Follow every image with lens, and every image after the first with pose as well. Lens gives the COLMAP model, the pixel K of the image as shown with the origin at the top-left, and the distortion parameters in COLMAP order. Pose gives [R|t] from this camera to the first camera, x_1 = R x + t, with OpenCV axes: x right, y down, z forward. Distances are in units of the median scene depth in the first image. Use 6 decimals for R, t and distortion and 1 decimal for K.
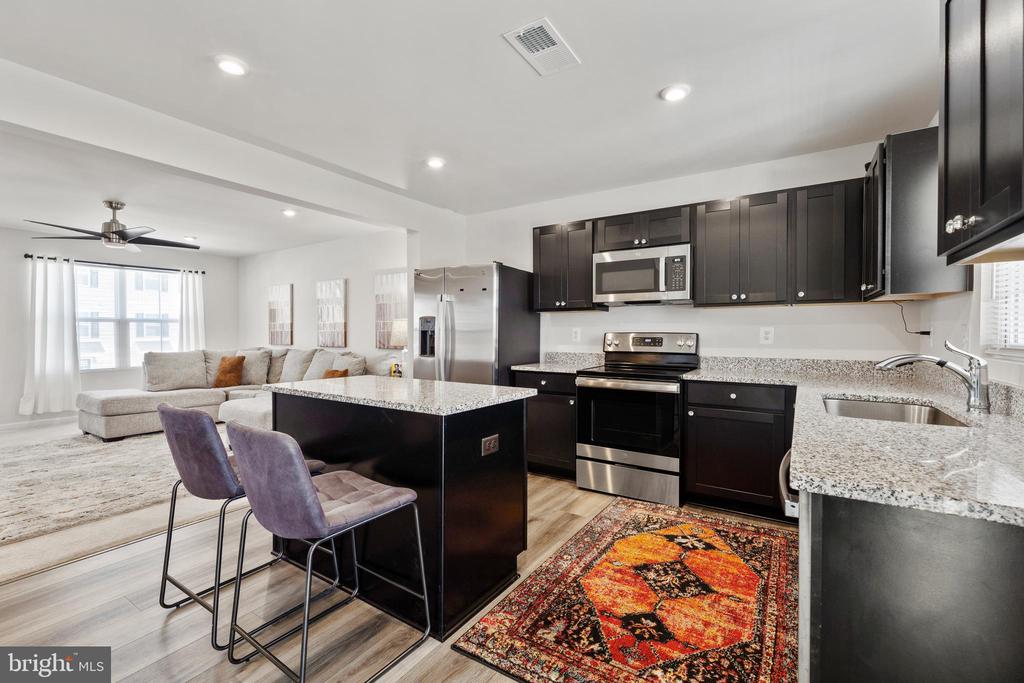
lens RADIAL K [[437.7, 0, 515.2], [0, 437.7, 340.9], [0, 0, 1]] dist [-0.002040, -0.000193]
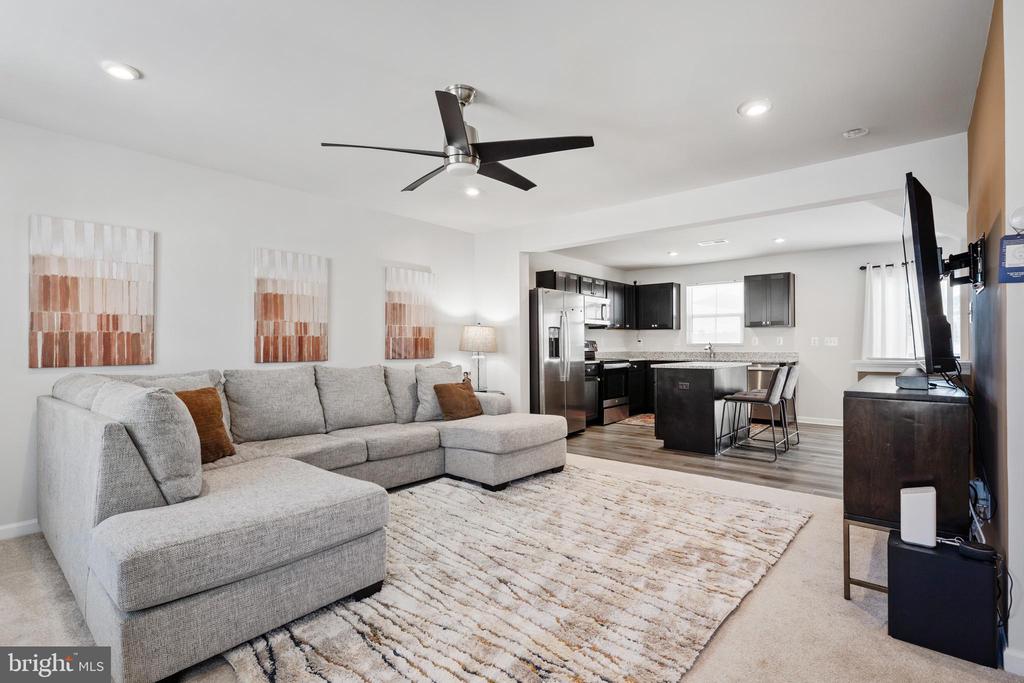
lens RADIAL K [[470.2, 0, 513.8], [0, 470.2, 335.5], [0, 0, 1]] dist [-0.012103, 0.001300]
pose [[0.134396, 0.017595, 0.990772, -1.864154], [0.022126, 0.999540, -0.020752, -0.005572], [-0.990681, 0.024710, 0.133945, 1.110342]]
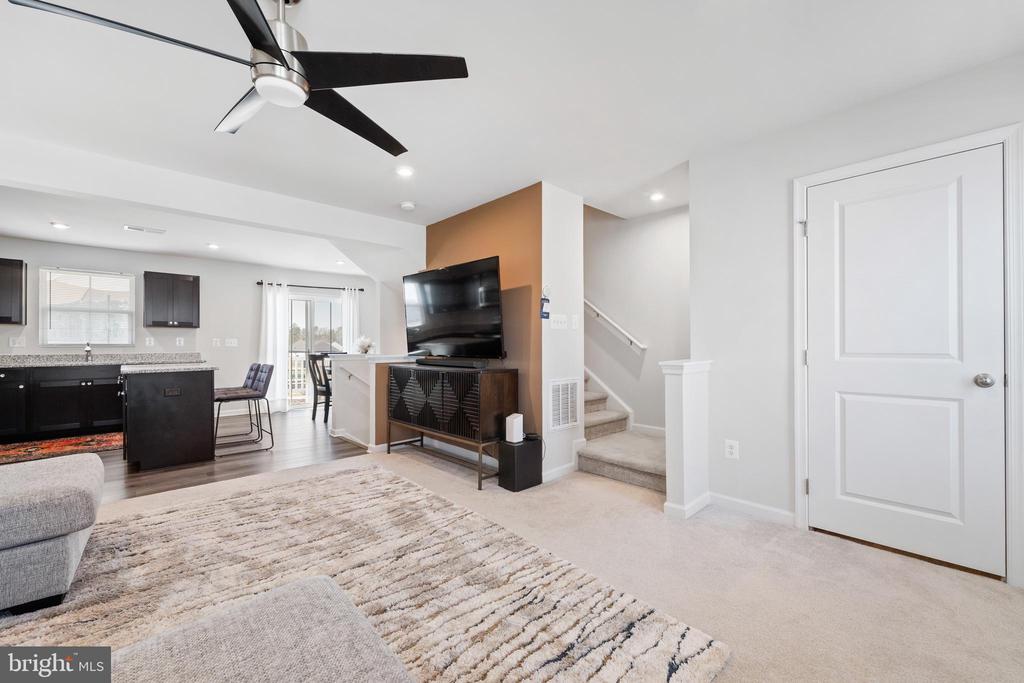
lens RADIAL K [[422.0, 0, 492.8], [0, 422.0, 338.2], [0, 0, 1]] dist [-0.002850, -0.001174]
pose [[-0.962492, 0.006121, 0.271243, -1.488836], [0.007867, 0.999955, 0.005352, -0.013594], [-0.271198, 0.007285, -0.962496, 1.674132]]
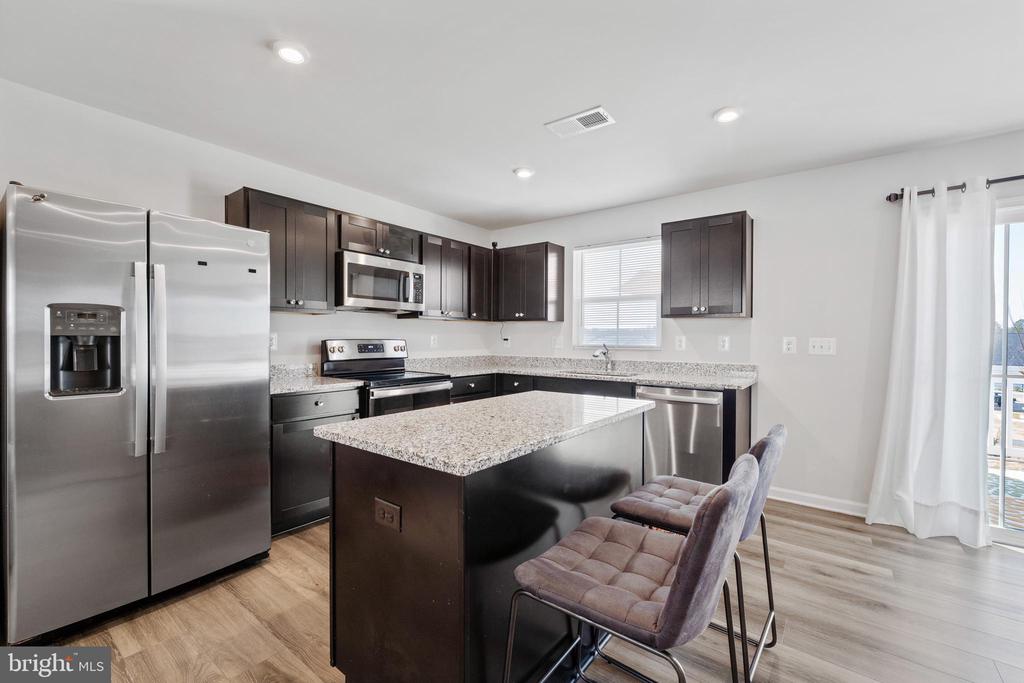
lens RADIAL K [[422.0, 0, 505.4], [0, 422.0, 336.4], [0, 0, 1]] dist [-0.002850, -0.001174]
pose [[0.099074, 0.002688, 0.995076, -0.696069], [0.013591, 0.999899, -0.004054, -0.018692], [-0.994987, 0.013925, 0.099027, 0.638574]]
